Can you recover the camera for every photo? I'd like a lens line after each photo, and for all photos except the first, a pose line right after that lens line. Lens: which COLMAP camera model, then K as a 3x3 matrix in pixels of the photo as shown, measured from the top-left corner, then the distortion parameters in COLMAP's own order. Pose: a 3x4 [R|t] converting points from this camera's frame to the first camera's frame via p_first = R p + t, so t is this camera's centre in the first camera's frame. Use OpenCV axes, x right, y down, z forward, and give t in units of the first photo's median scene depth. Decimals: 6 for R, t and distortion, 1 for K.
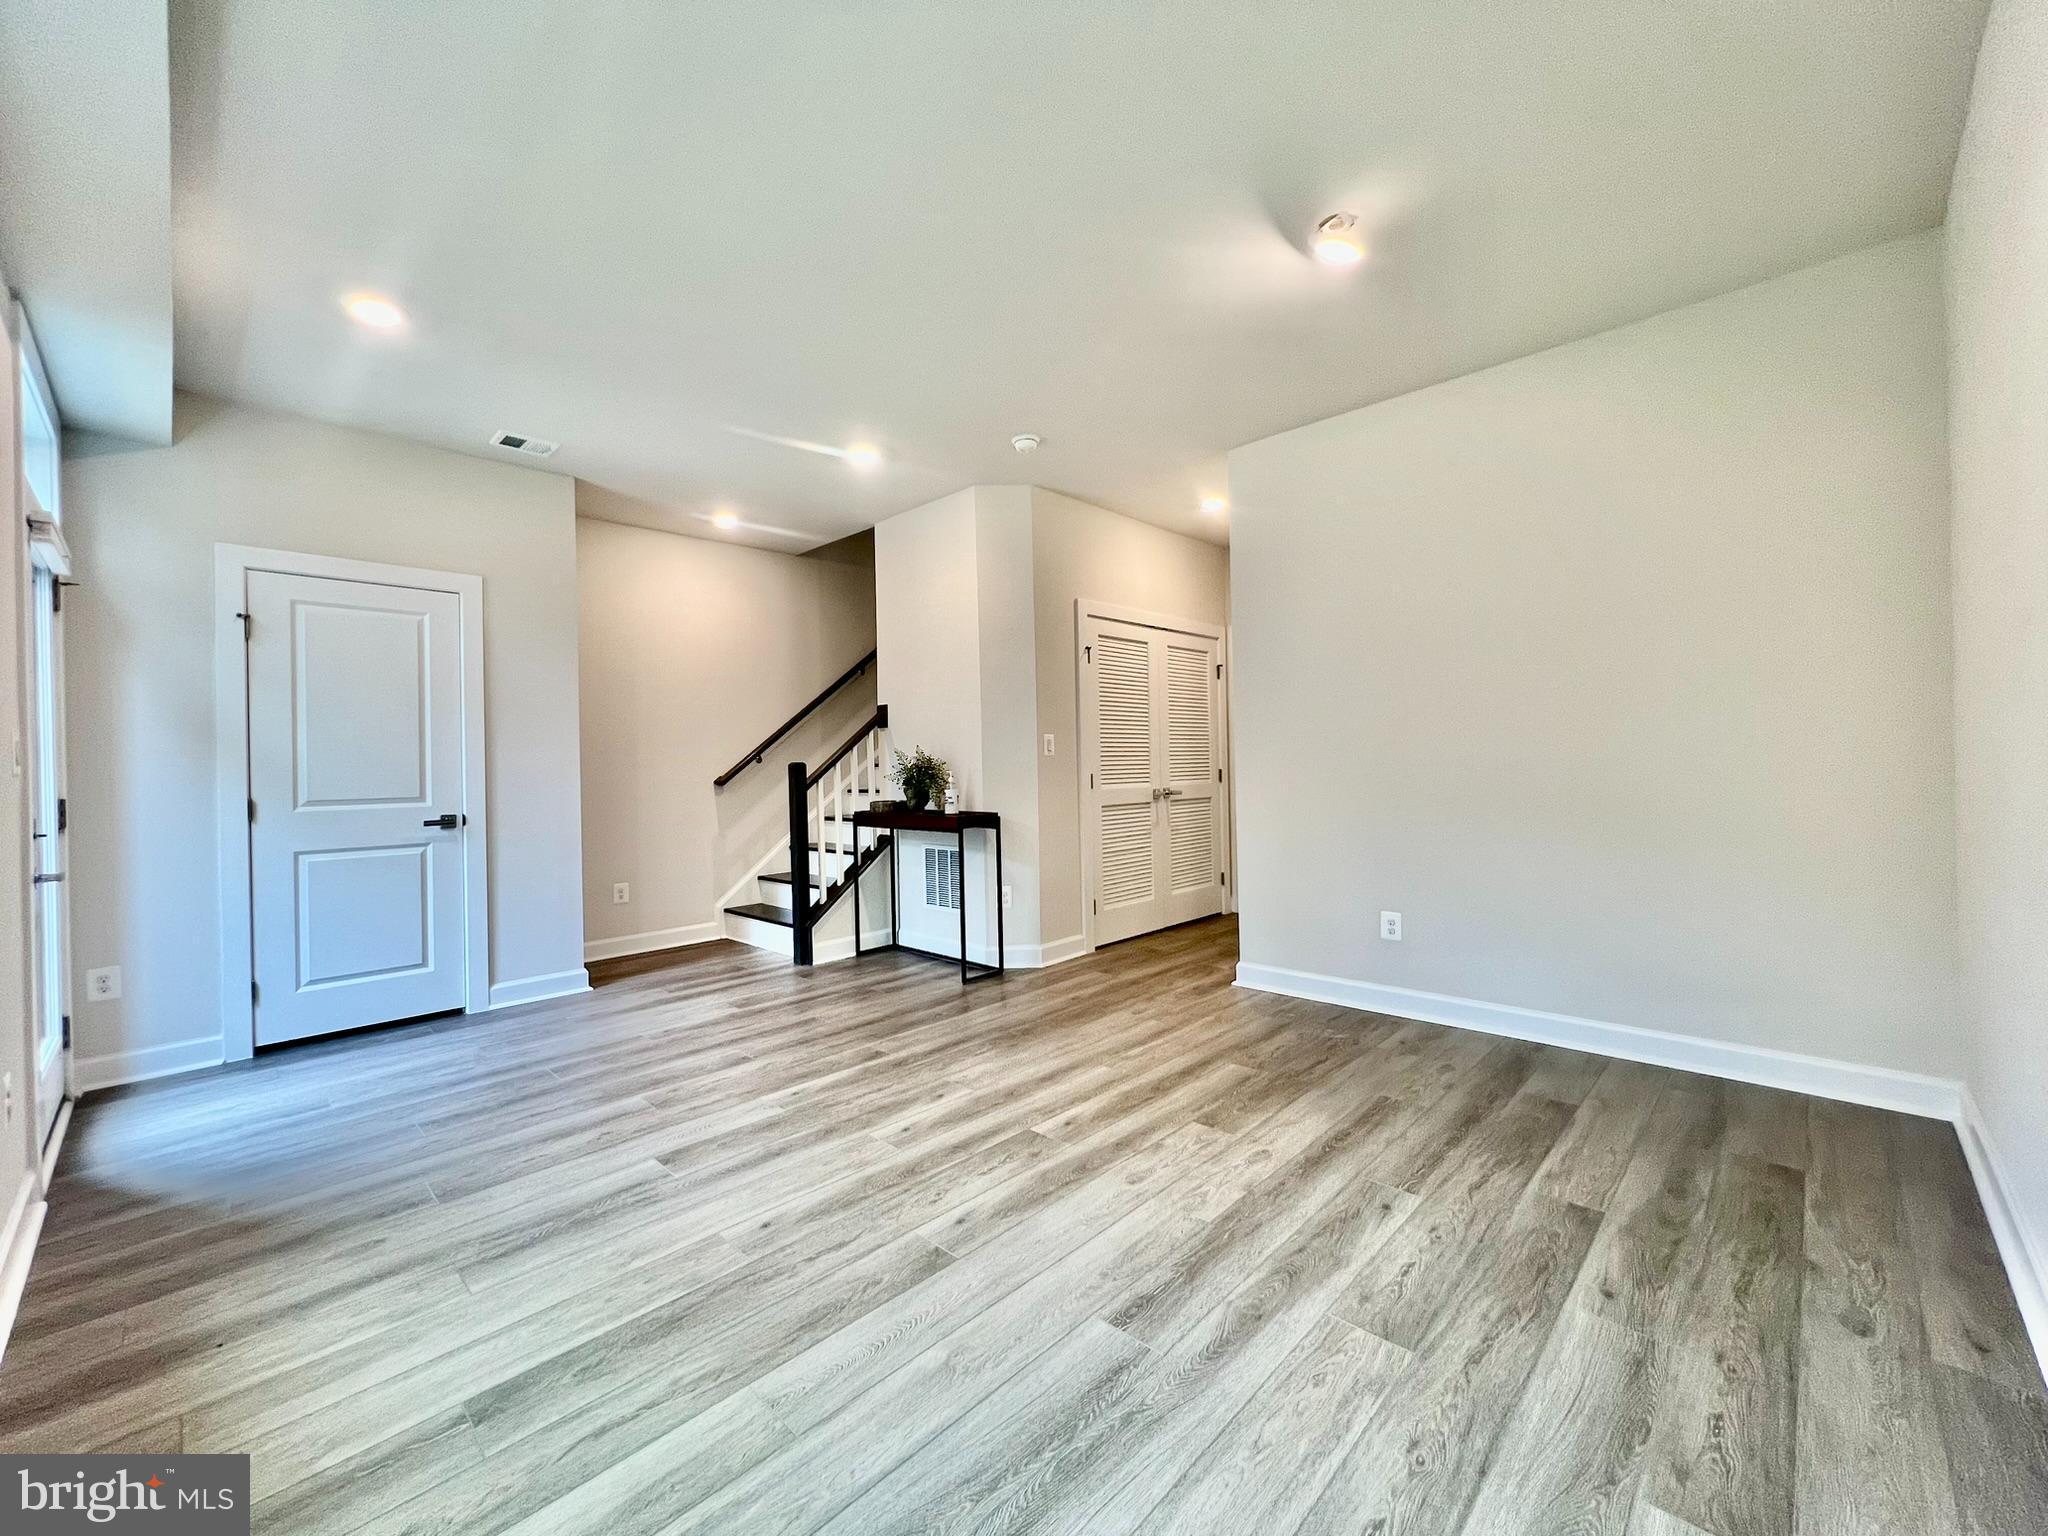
lens RADIAL K [[824.5, 0, 1020.6], [0, 824.5, 757.3], [0, 0, 1]] dist [0.000443, 0.000083]
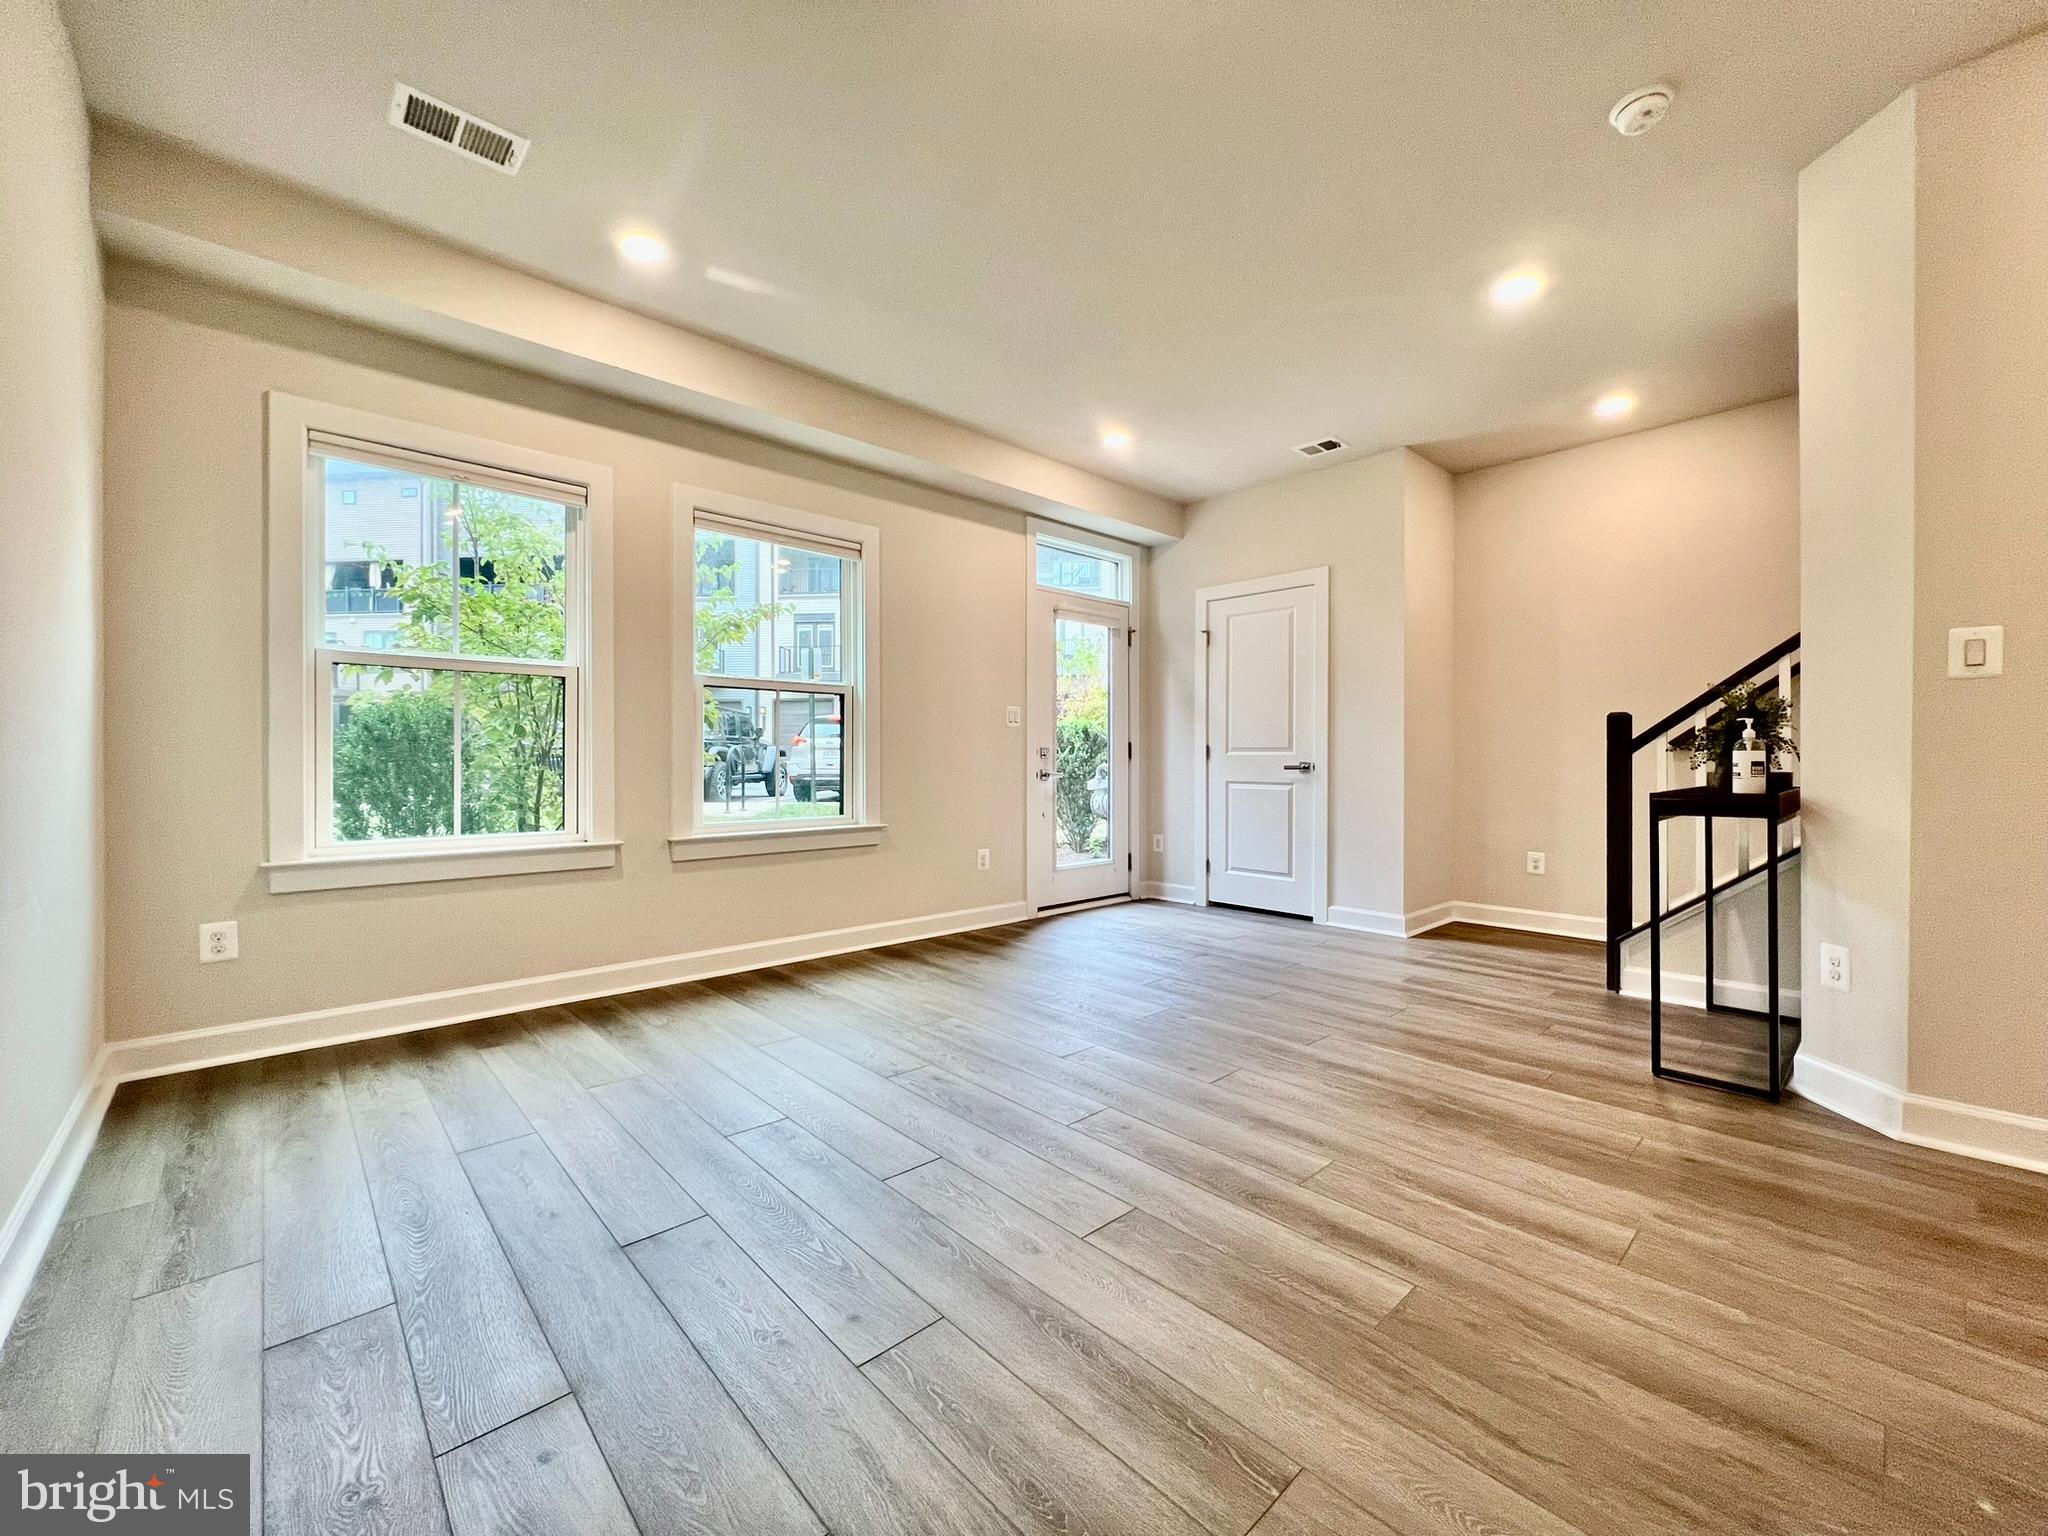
lens RADIAL K [[822.2, 0, 1020.6], [0, 822.2, 759.4], [0, 0, 1]] dist [-0.001724, 0.000097]
pose [[-0.052945, 0.021939, -0.998356, 0.613187], [0.005052, 0.999752, 0.021702, 0.036909], [0.998585, -0.003894, -0.053043, 0.651396]]
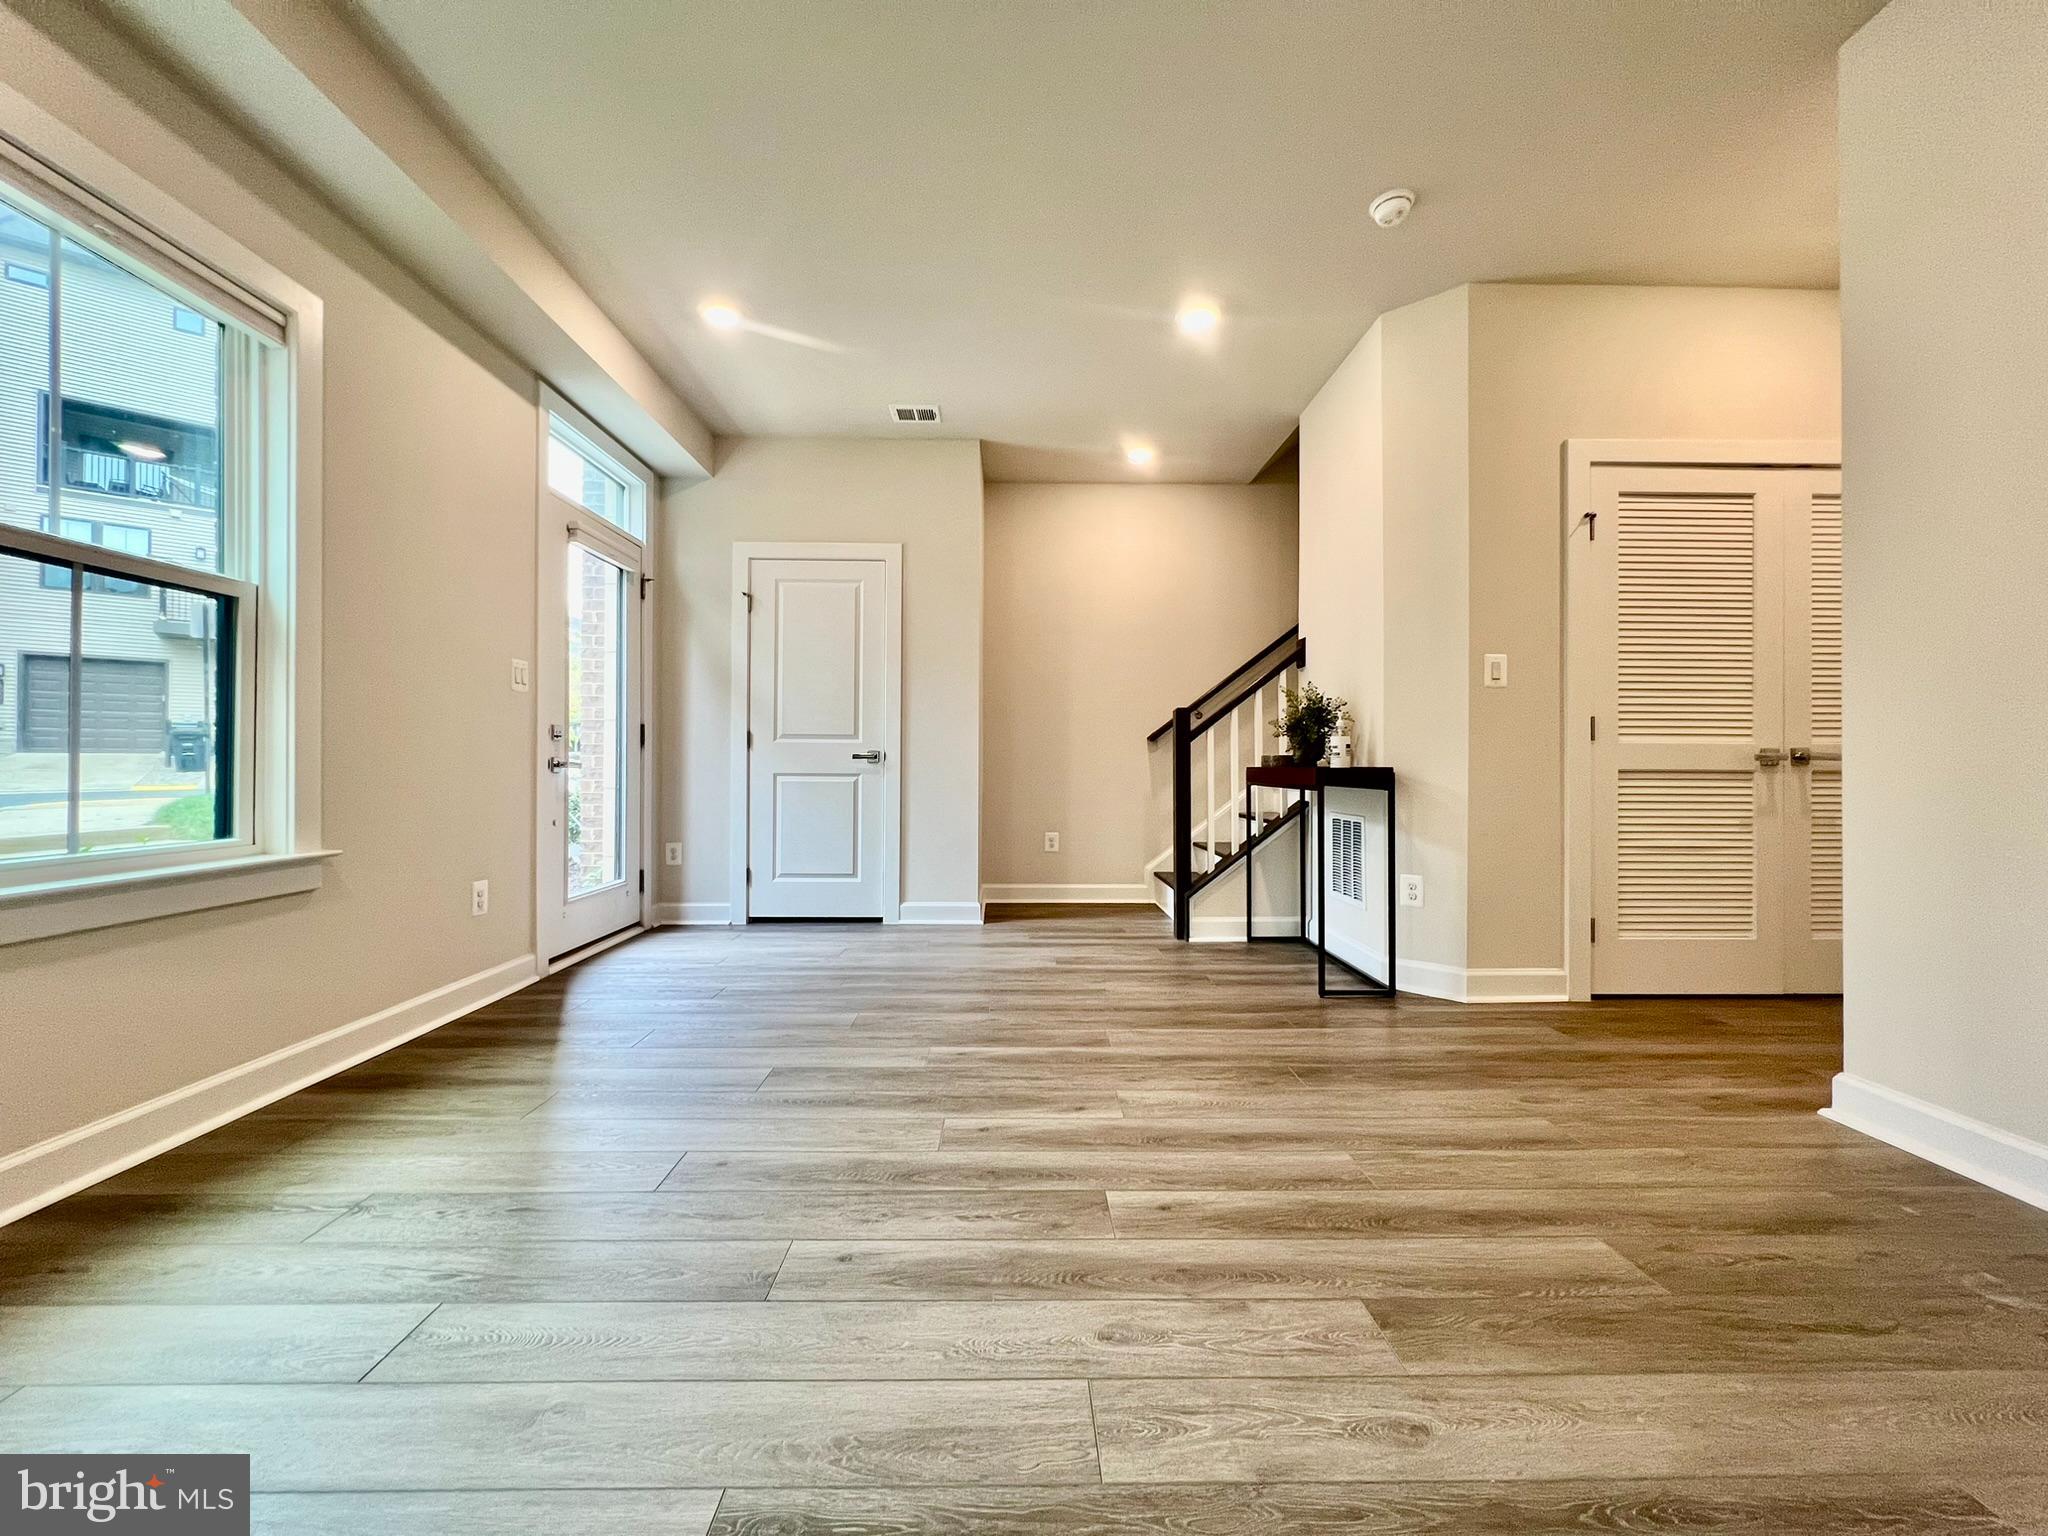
lens RADIAL K [[822.2, 0, 1020.6], [0, 822.2, 759.4], [0, 0, 1]] dist [-0.001724, 0.000097]
pose [[0.707806, 0.018165, -0.706174, 0.287857], [-0.014407, 0.999833, 0.011278, 0.067604], [0.706260, 0.002191, 0.707949, 0.332039]]
